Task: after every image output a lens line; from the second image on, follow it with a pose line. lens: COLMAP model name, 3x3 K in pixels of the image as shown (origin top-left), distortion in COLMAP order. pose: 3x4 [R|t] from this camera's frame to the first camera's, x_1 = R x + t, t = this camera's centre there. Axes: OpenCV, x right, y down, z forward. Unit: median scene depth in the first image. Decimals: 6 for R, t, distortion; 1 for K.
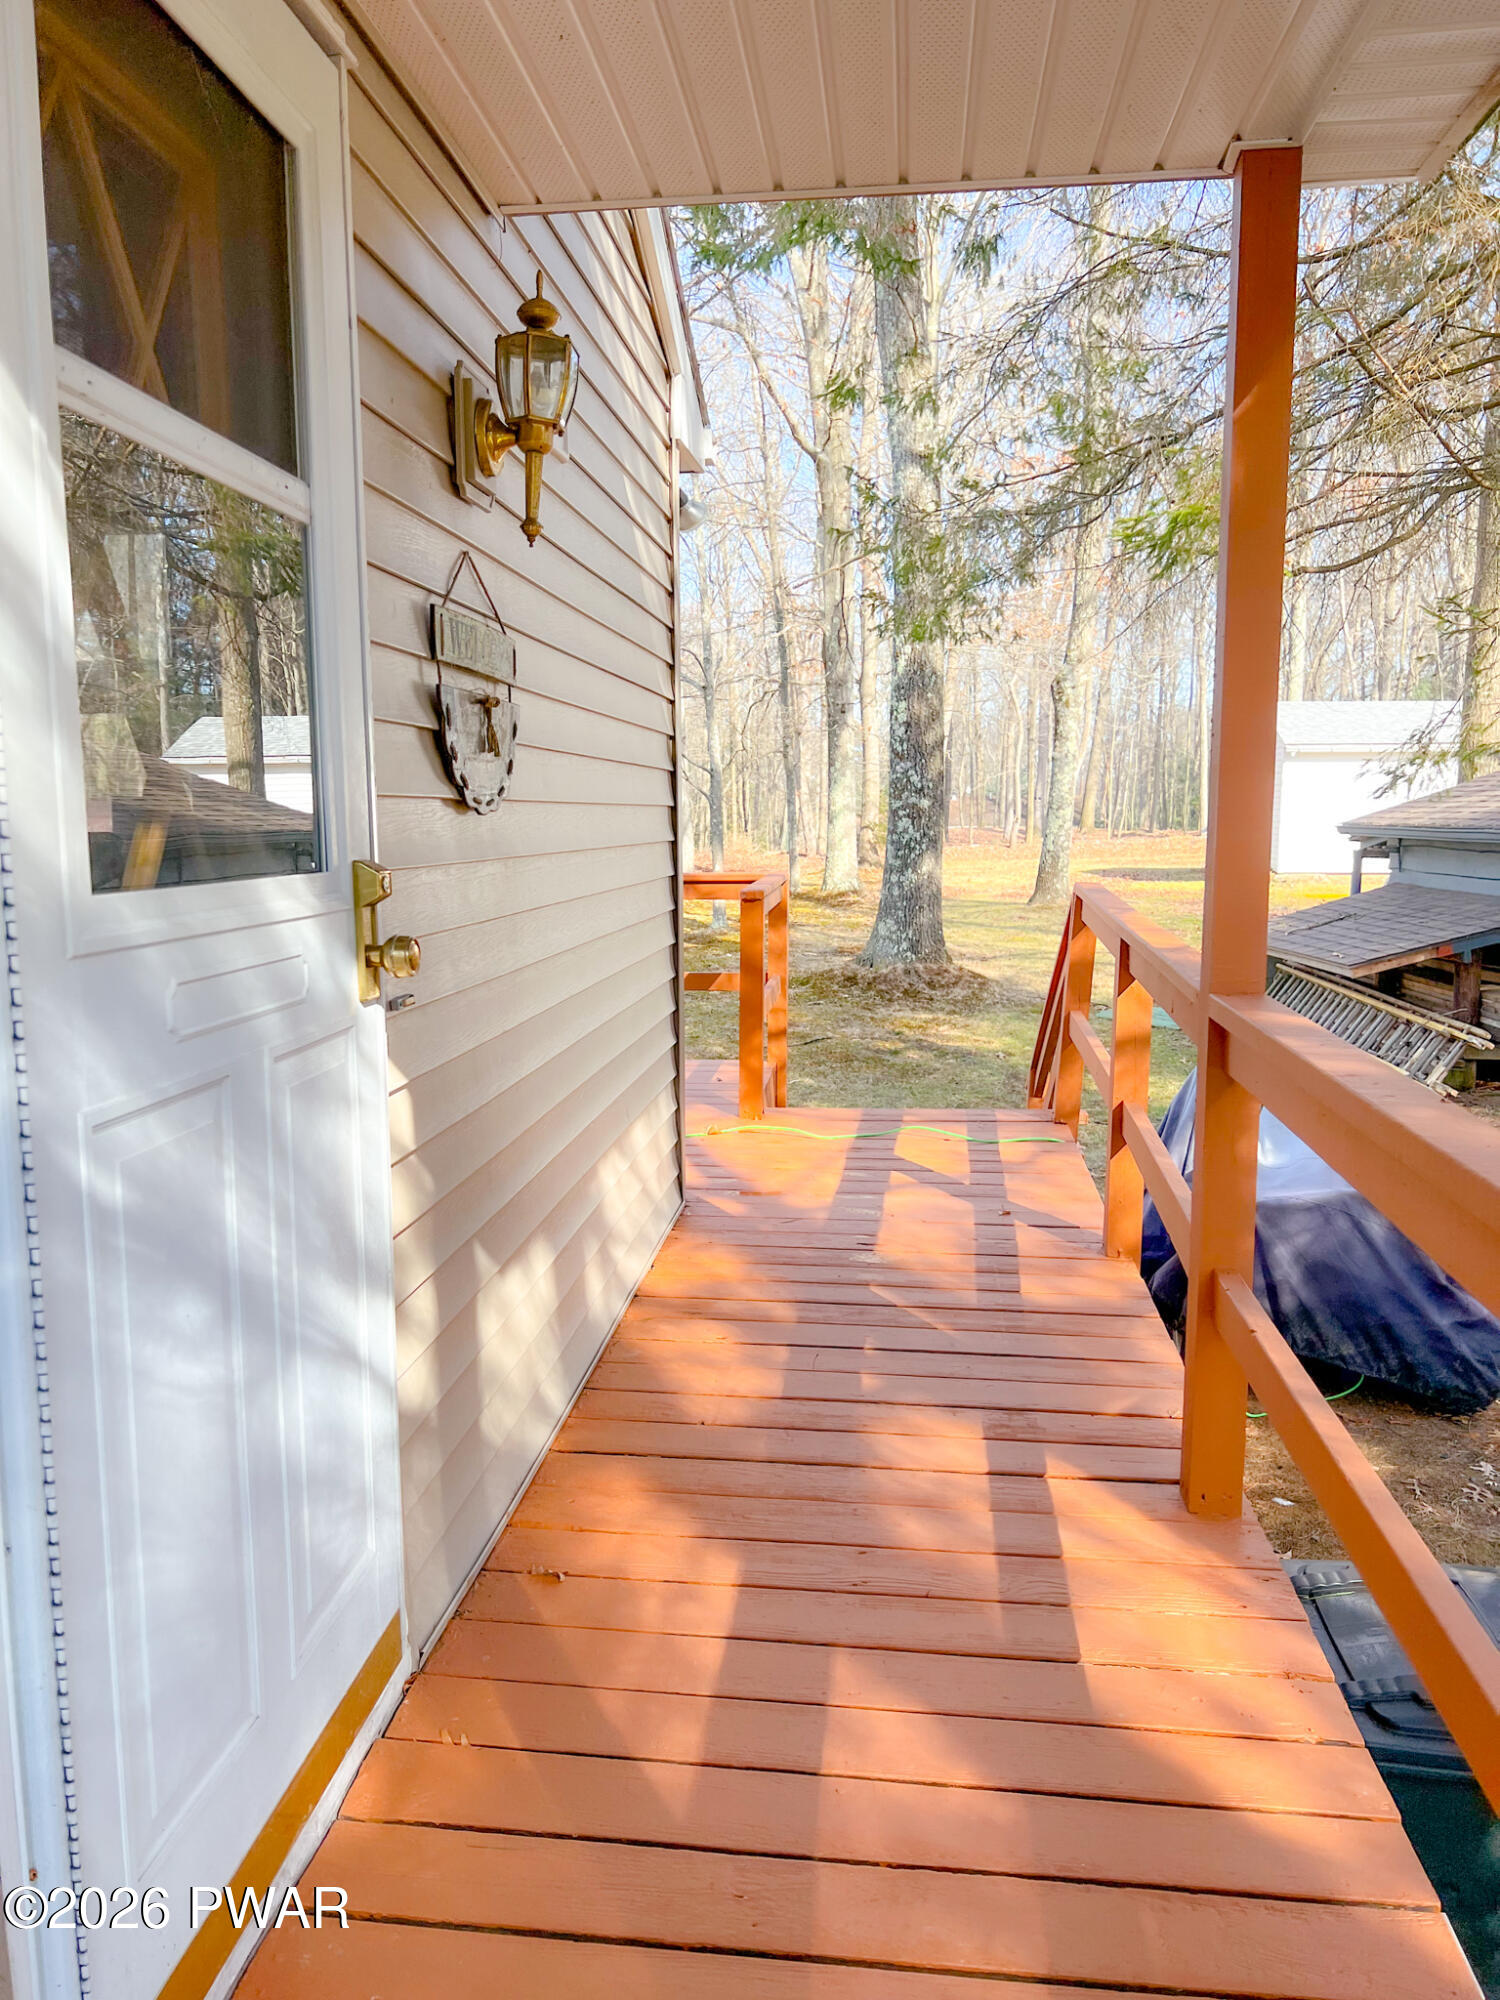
lens RADIAL K [[1500.9, 0, 742.5], [0, 1500.9, 1002.9], [0, 0, 1]] dist [0.004457, -0.000103]
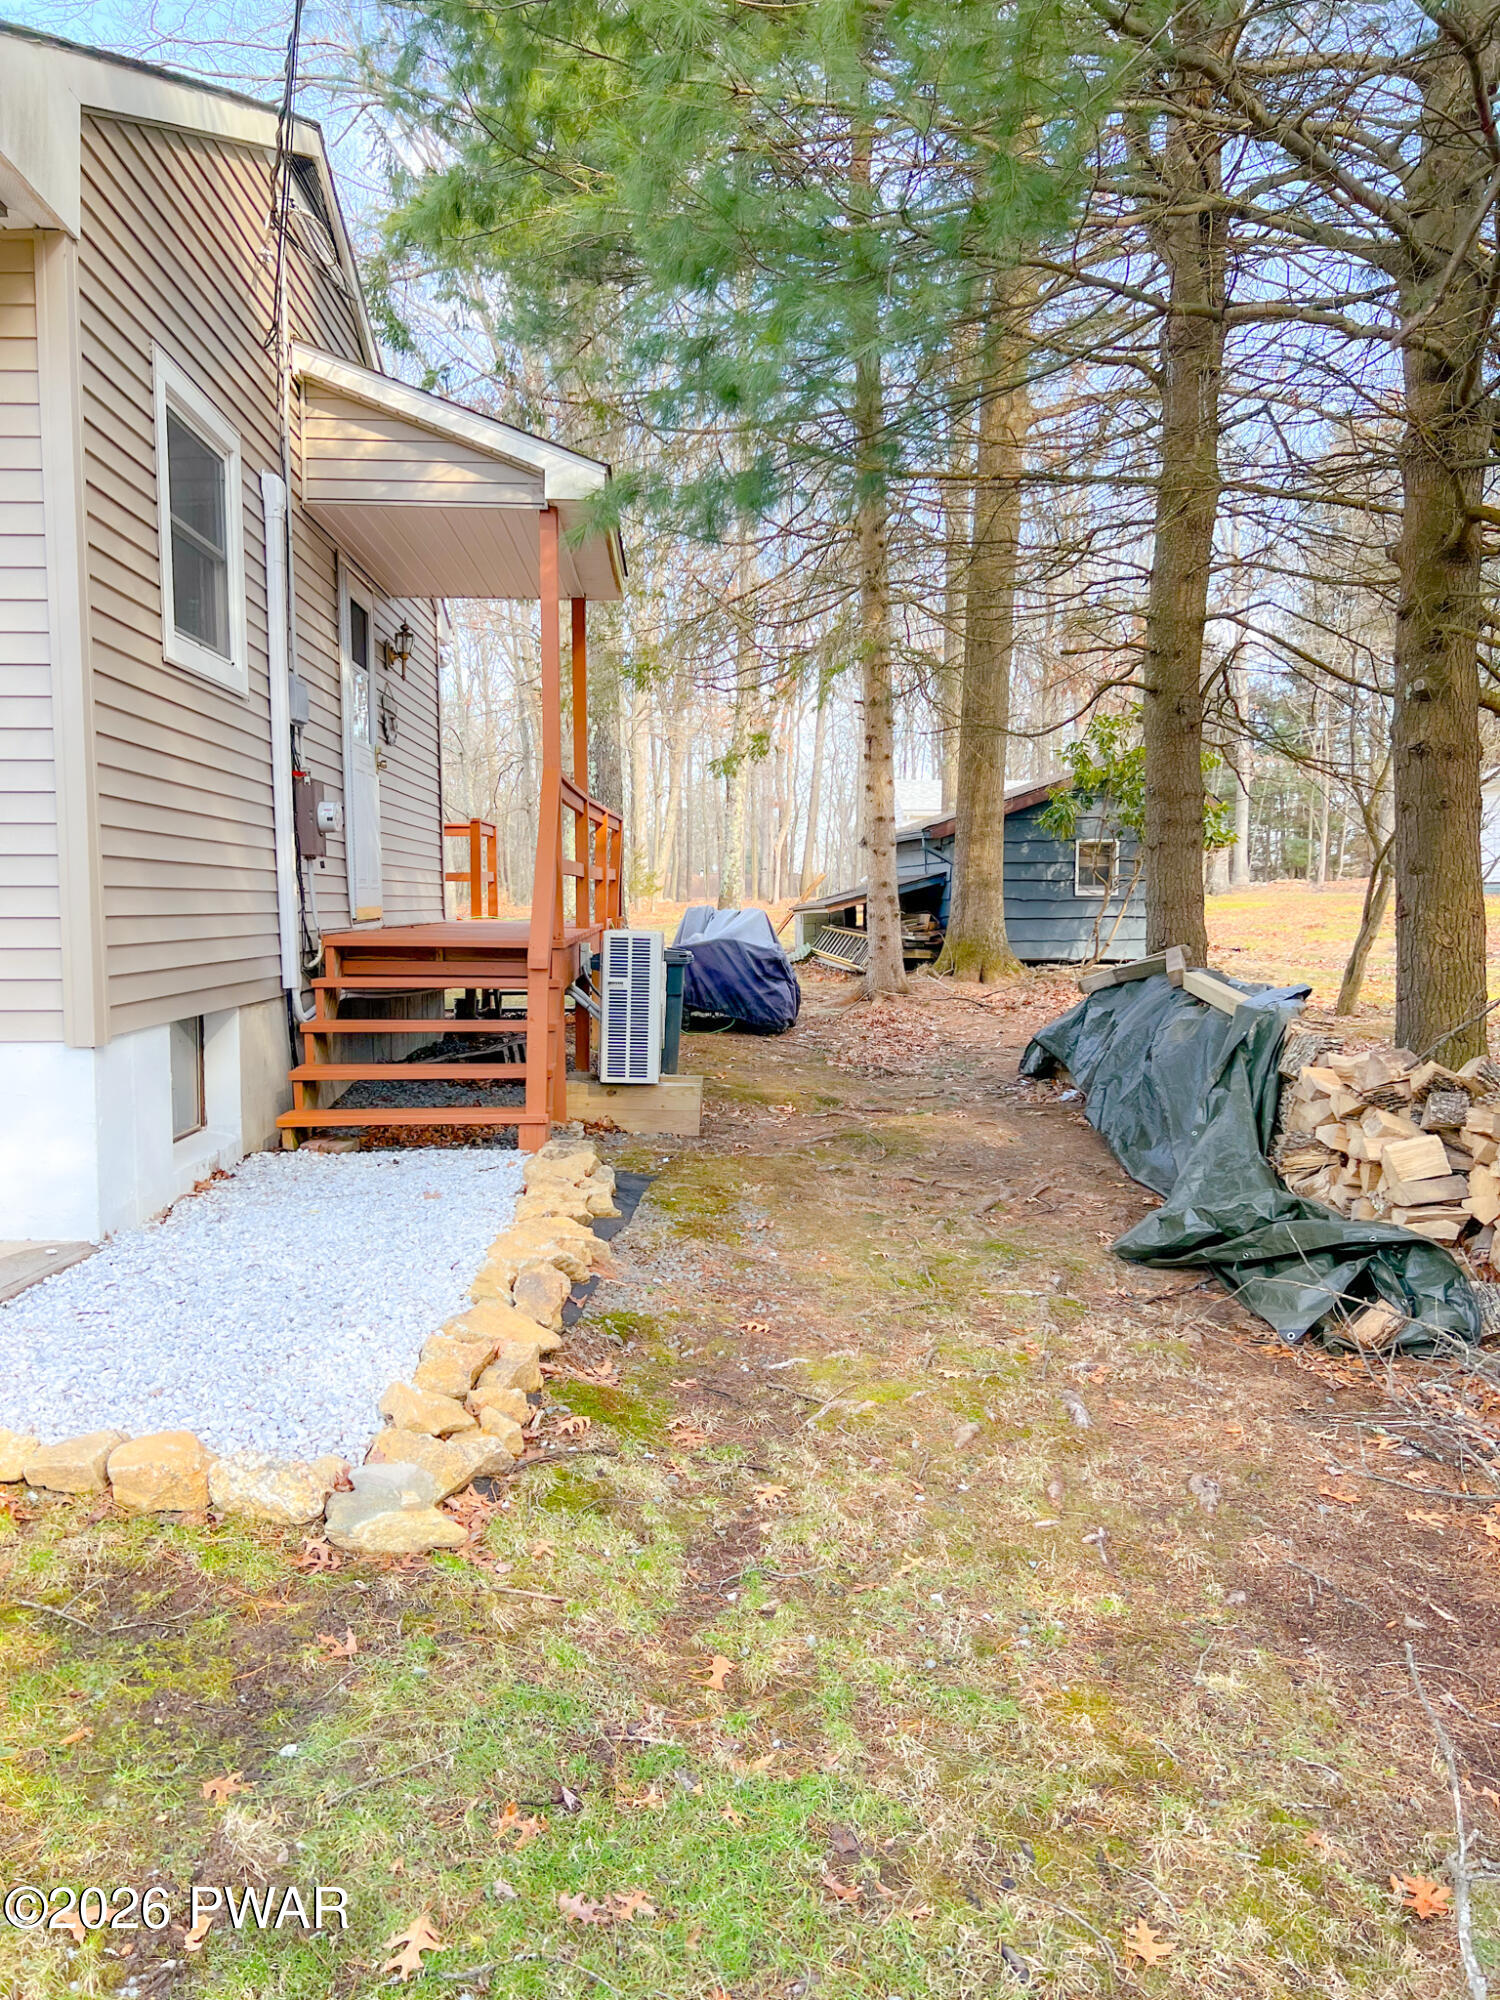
lens RADIAL K [[1500.9, 0, 754.1], [0, 1500.9, 1006.5], [0, 0, 1]] dist [0.004457, -0.000103]
pose [[0.987190, -0.008622, 0.159313, 0.144252], [0.017629, 0.998319, -0.055211, 0.823335], [-0.158569, 0.057312, 0.985683, -3.135017]]
